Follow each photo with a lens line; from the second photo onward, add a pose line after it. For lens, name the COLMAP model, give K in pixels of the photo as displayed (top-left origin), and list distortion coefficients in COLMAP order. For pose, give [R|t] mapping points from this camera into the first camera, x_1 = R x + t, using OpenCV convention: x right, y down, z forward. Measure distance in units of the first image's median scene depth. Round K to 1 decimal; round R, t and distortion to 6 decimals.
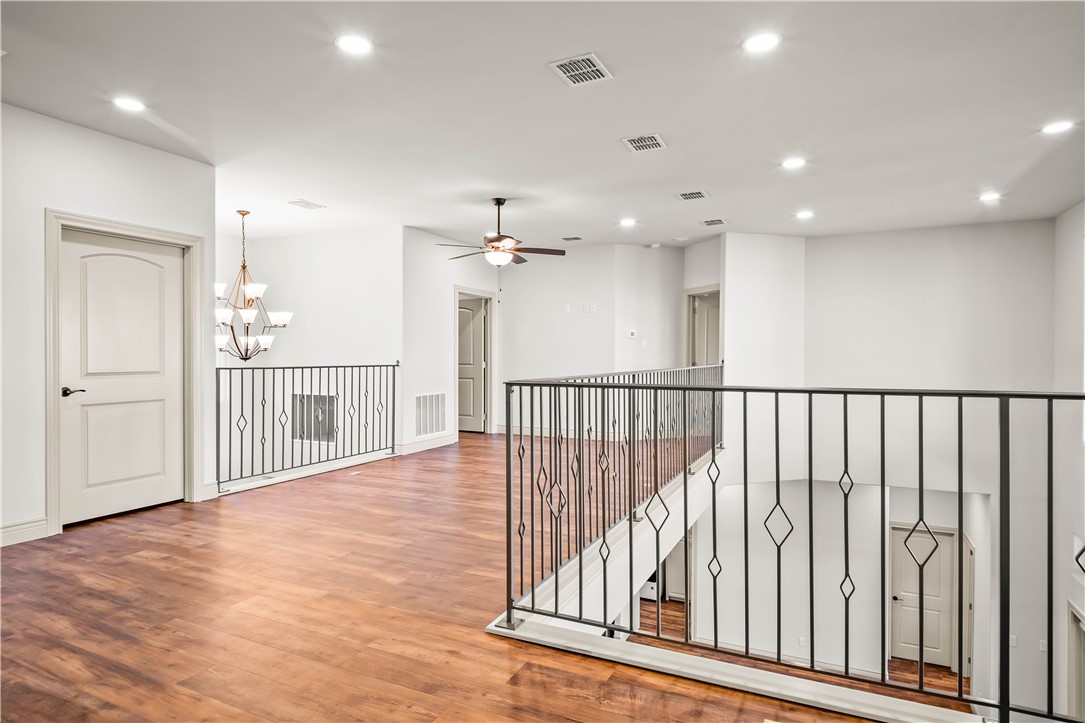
lens RADIAL K [[605.6, 0, 548.6], [0, 605.6, 357.8], [0, 0, 1]] dist [0.004464, -0.000654]
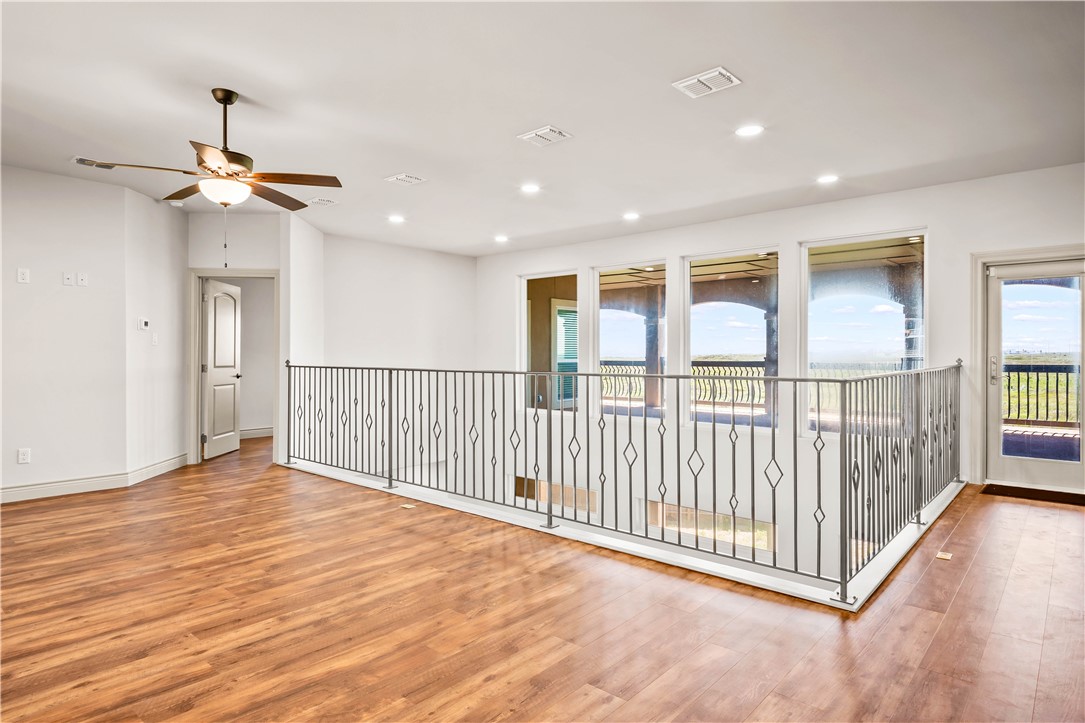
lens RADIAL K [[605.6, 0, 546.5], [0, 605.6, 356.4], [0, 0, 1]] dist [0.004464, -0.000654]
pose [[0.277953, -0.000830, 0.960594, -0.813460], [0.003358, 0.999994, -0.000107, -0.003353], [-0.960589, 0.003255, 0.277954, 0.776547]]
